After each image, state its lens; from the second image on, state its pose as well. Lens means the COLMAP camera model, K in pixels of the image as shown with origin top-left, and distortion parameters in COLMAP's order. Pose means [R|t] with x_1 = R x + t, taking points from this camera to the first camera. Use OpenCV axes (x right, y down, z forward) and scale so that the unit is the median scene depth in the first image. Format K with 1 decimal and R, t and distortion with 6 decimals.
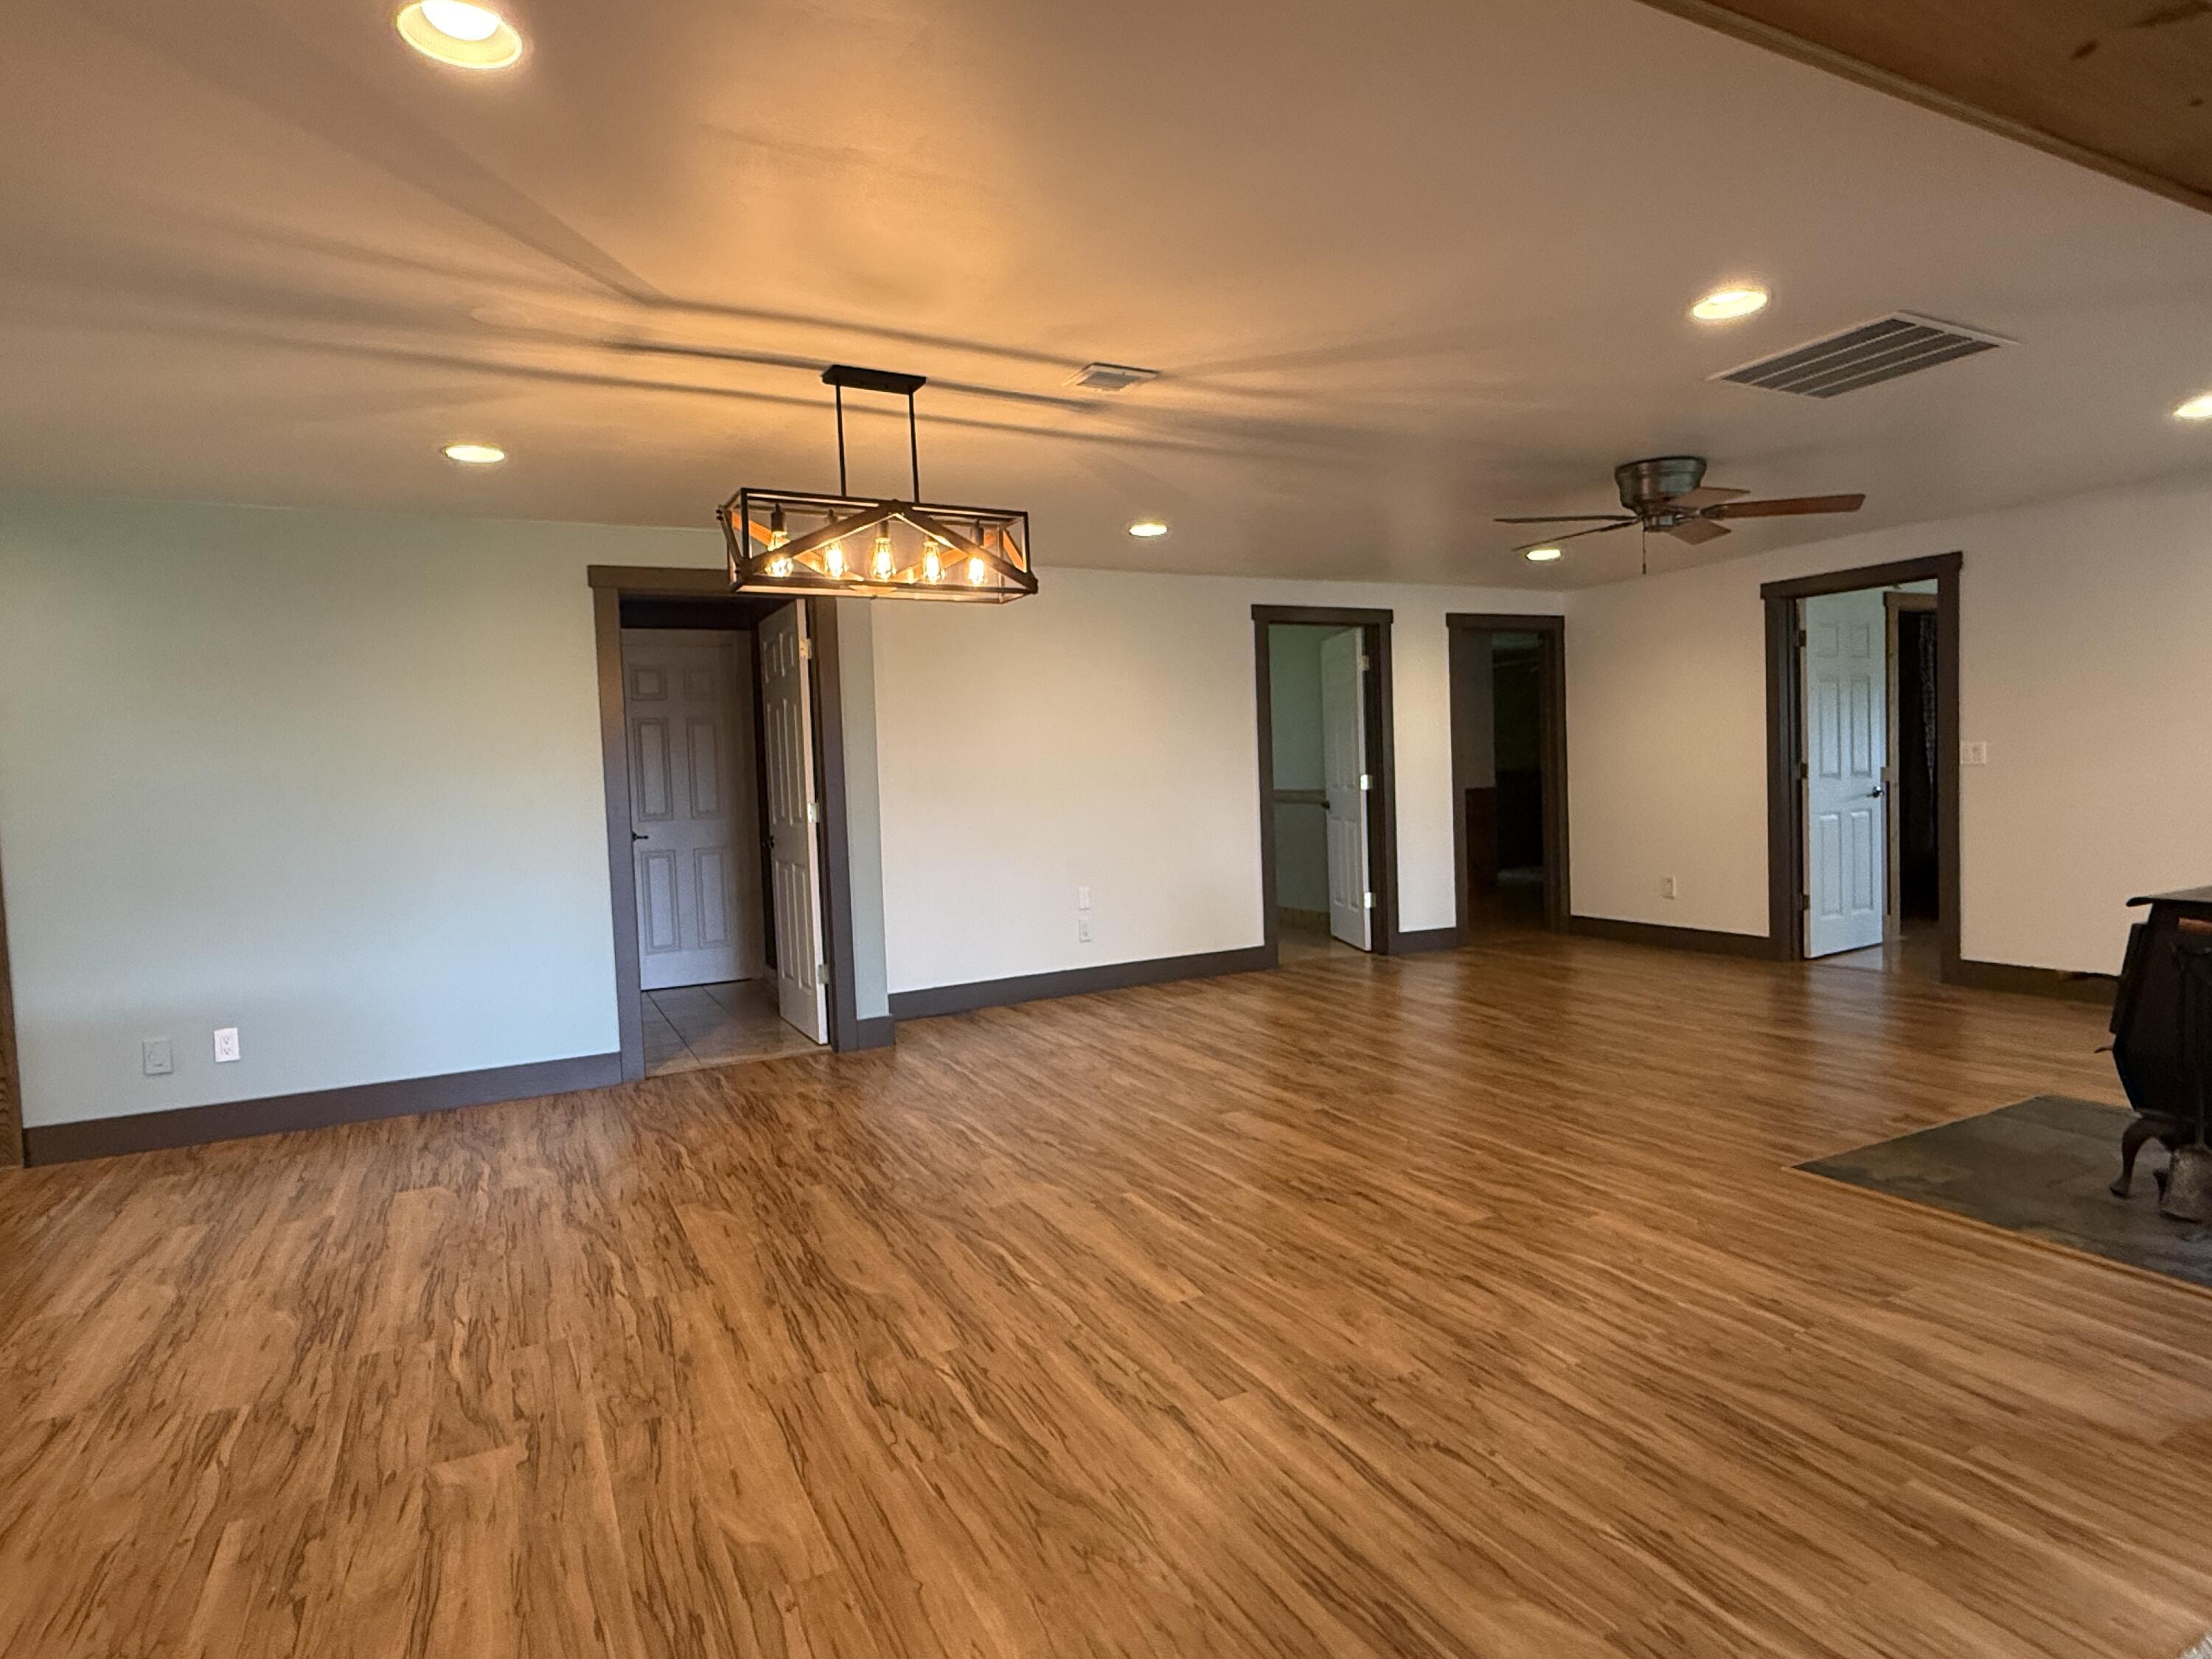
lens RADIAL K [[1214.6, 0, 1105.7], [0, 1214.6, 830.9], [0, 0, 1]] dist [-0.023871, -0.000649]
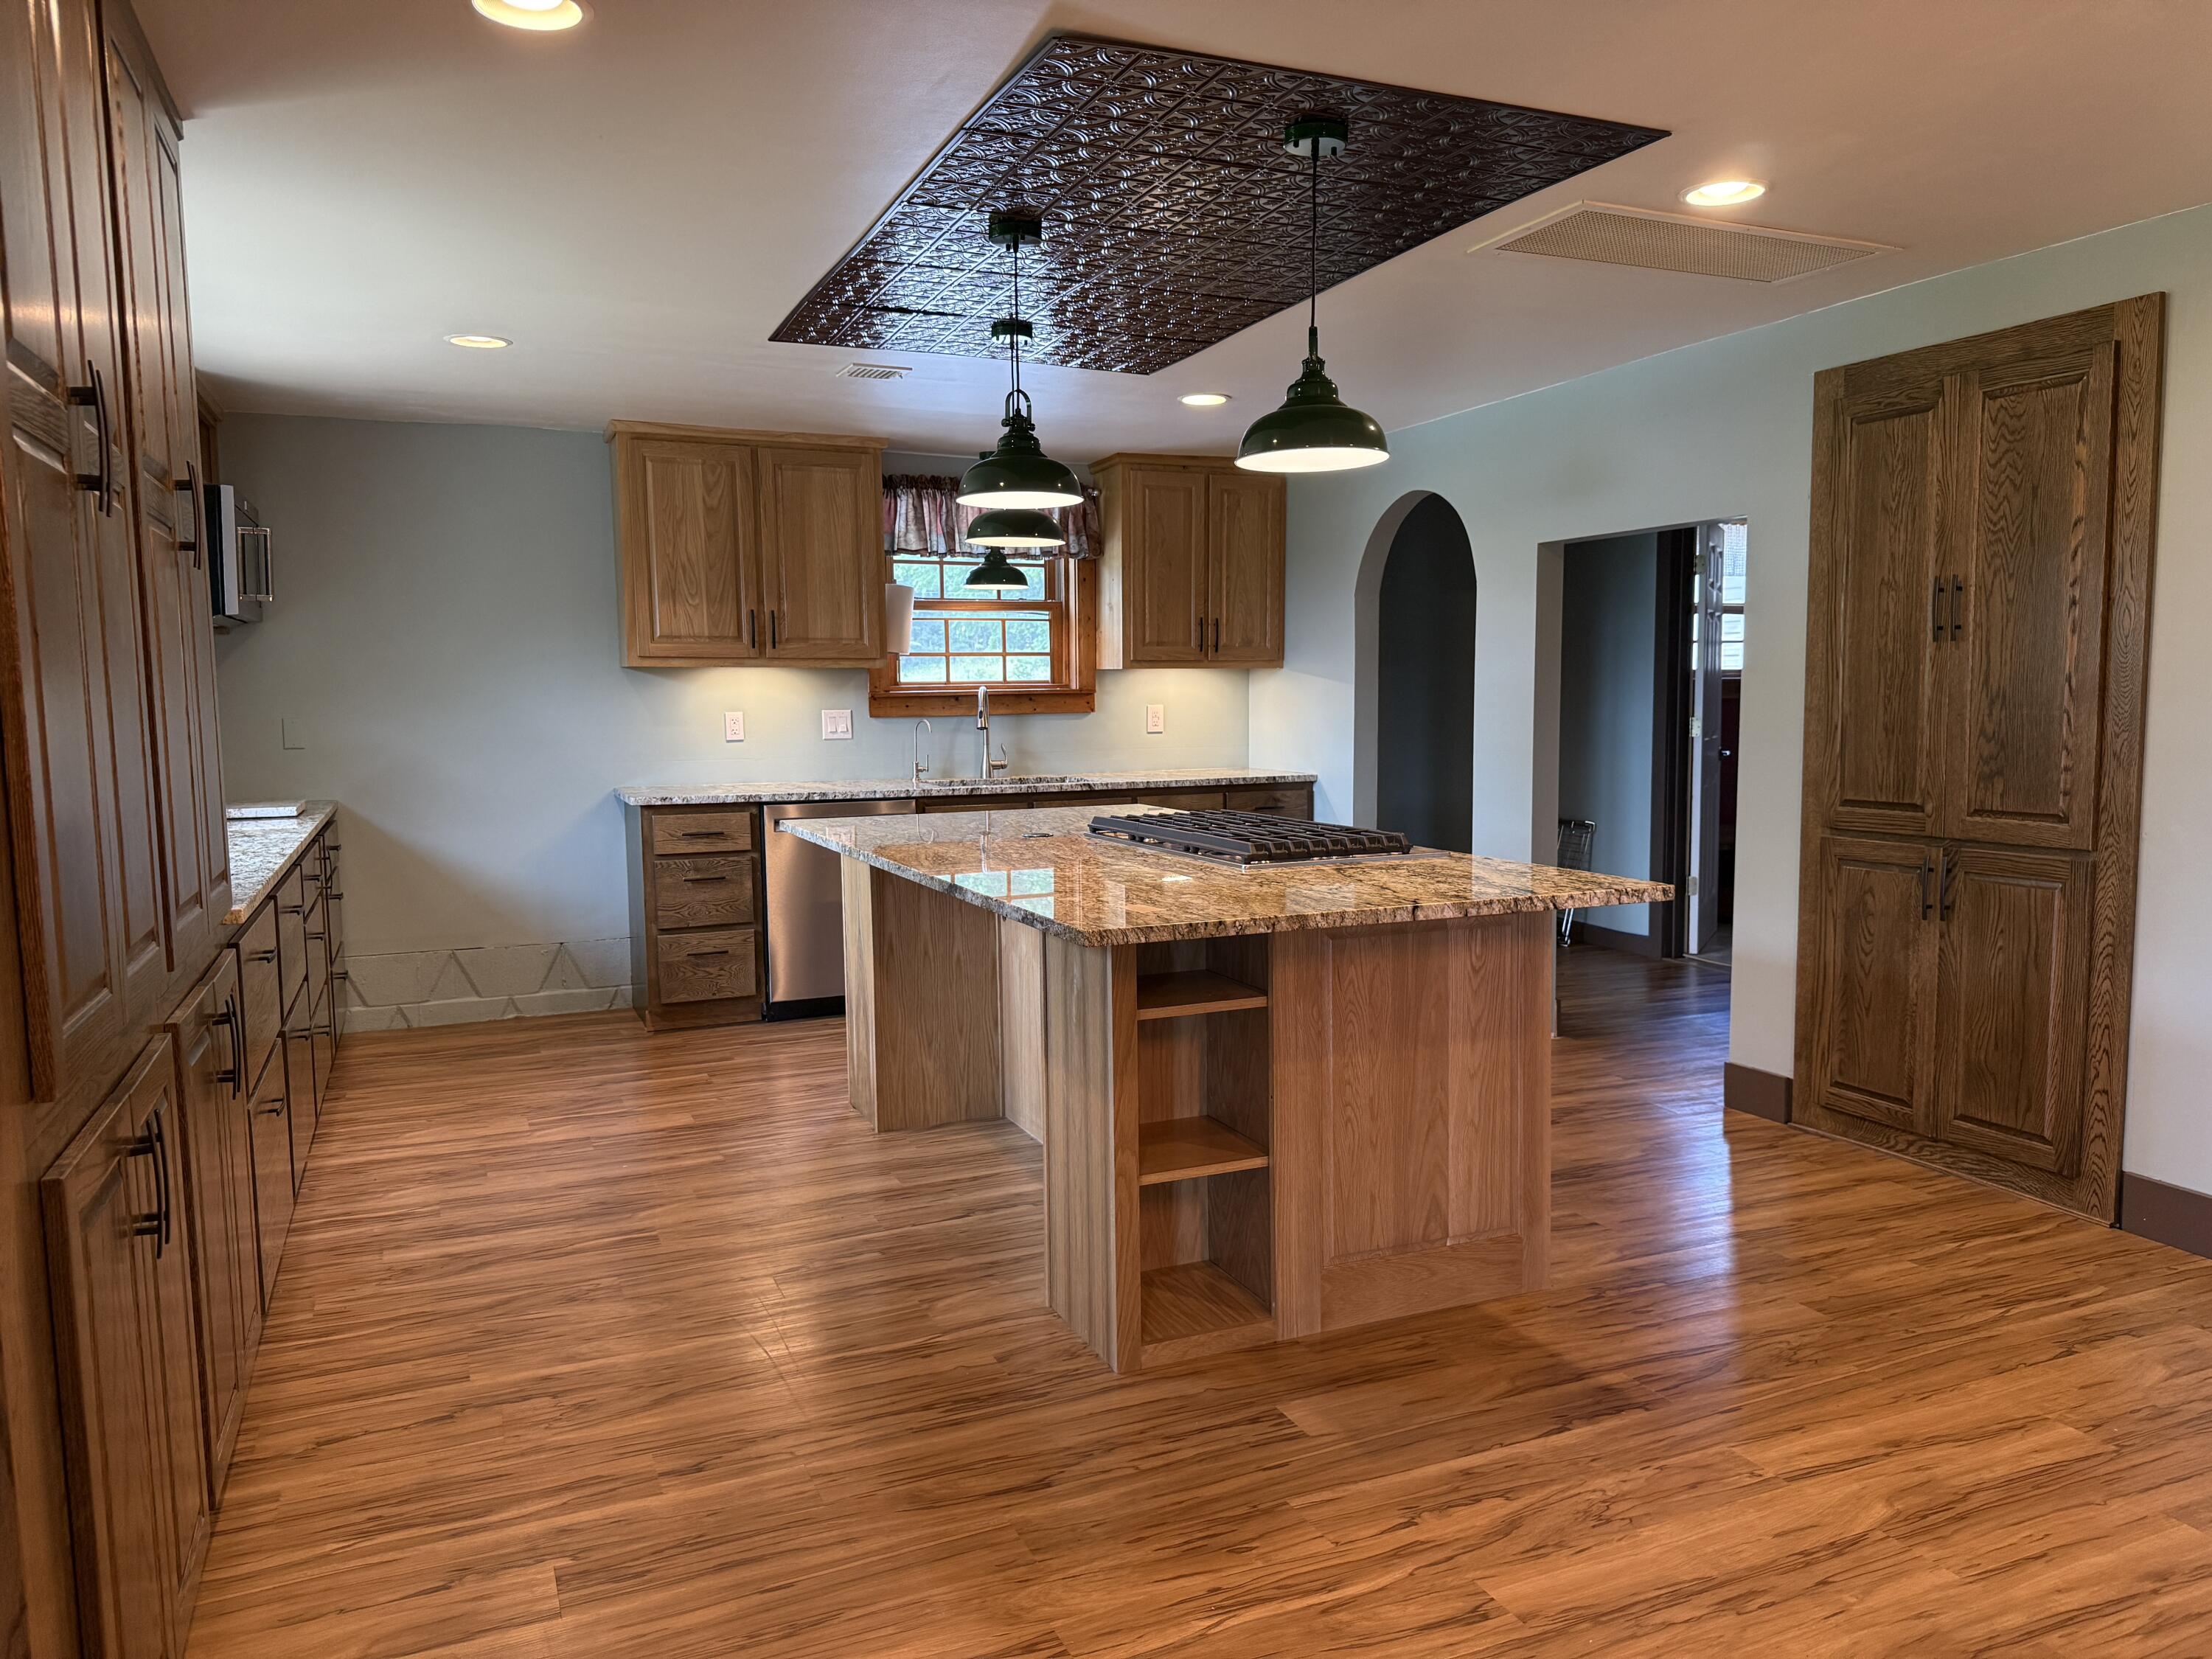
lens RADIAL K [[1557.4, 0, 1118.0], [0, 1557.4, 839.4], [0, 0, 1]] dist [0.035577, -0.046824]
pose [[-0.055574, 0.130450, -0.989896, -0.020557], [-0.039934, 0.990345, 0.132751, -0.059591], [0.997656, 0.046908, -0.049828, 0.785131]]
